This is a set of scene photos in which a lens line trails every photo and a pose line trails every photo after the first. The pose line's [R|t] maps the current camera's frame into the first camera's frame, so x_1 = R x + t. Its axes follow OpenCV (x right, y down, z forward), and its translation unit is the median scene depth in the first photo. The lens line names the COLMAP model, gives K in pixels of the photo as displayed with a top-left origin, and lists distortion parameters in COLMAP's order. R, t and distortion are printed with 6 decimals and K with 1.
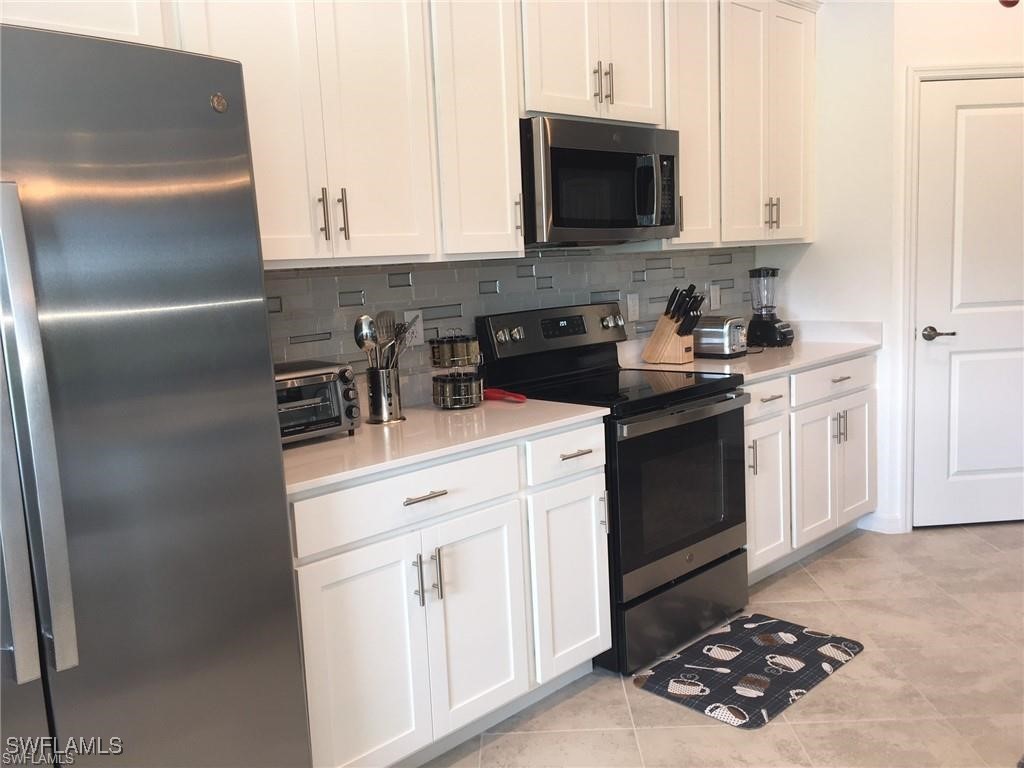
lens RADIAL K [[867.2, 0, 515.2], [0, 867.2, 385.6], [0, 0, 1]] dist [0.058311, -0.020925]
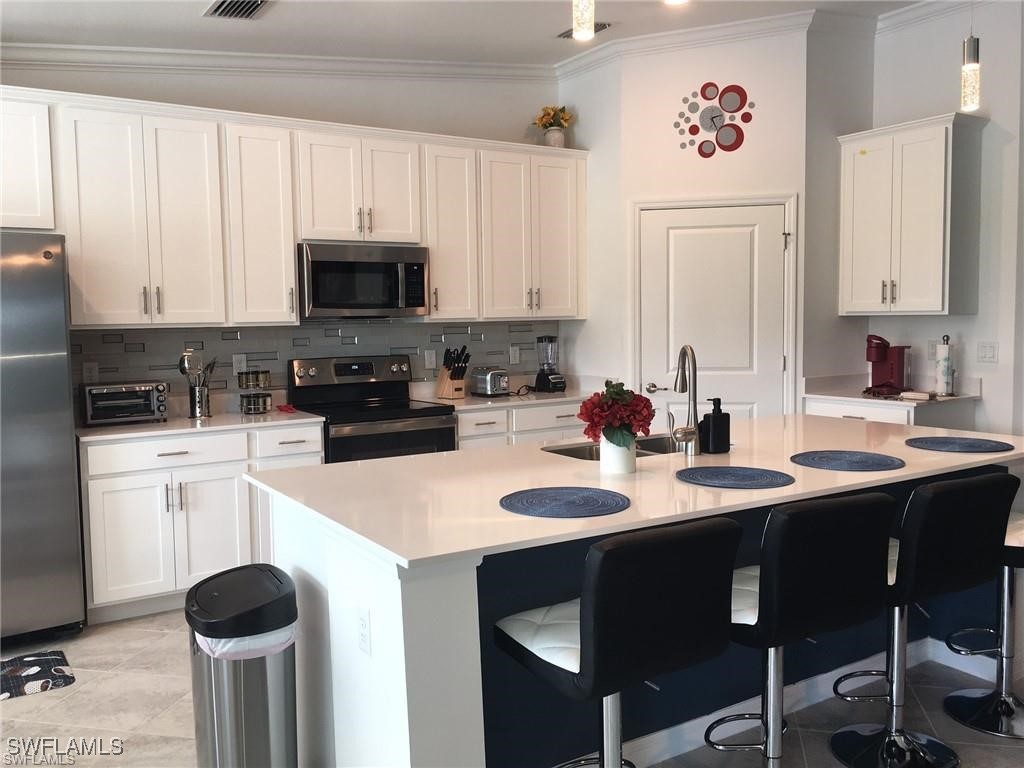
lens RADIAL K [[867.2, 0, 512.3], [0, 867.2, 380.1], [0, 0, 1]] dist [0.058311, -0.020925]
pose [[0.977346, 0.046677, -0.206435, 0.684616], [-0.059845, 0.996521, -0.058008, 0.025823], [0.203009, 0.069048, 0.976739, -0.480029]]
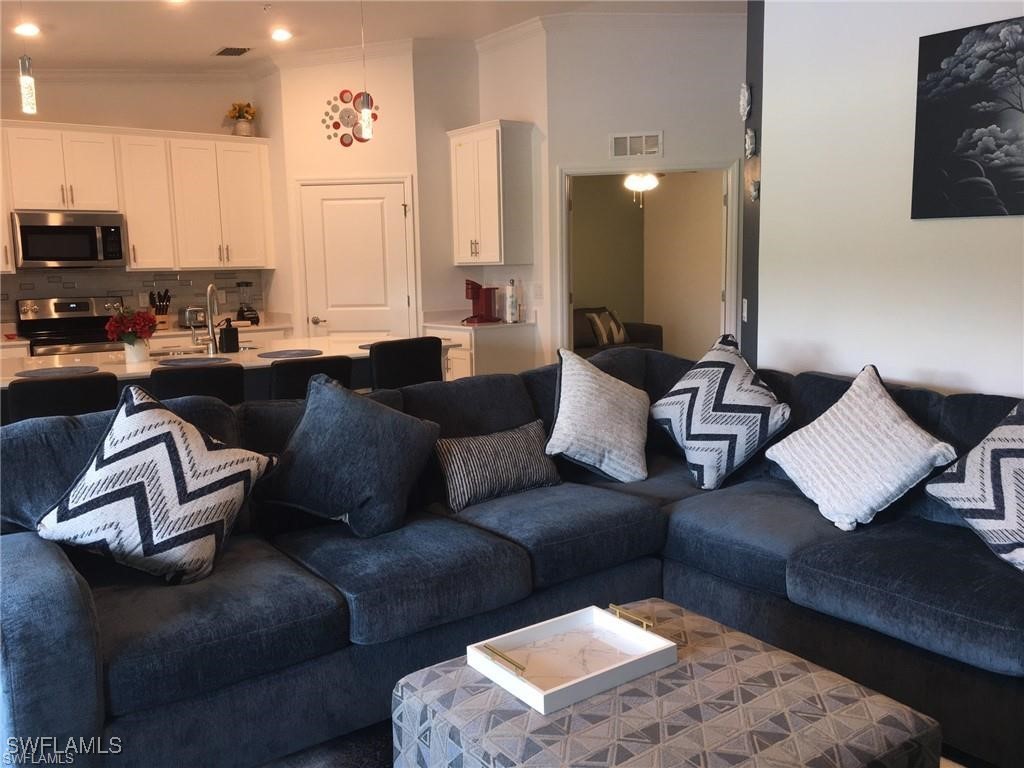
lens RADIAL K [[867.2, 0, 514.4], [0, 867.2, 388.1], [0, 0, 1]] dist [0.058311, -0.020925]
pose [[0.989714, 0.043650, -0.136238, 1.451367], [-0.043482, 0.999045, 0.004208, 0.072678], [0.136291, 0.001760, 0.990667, -0.964791]]
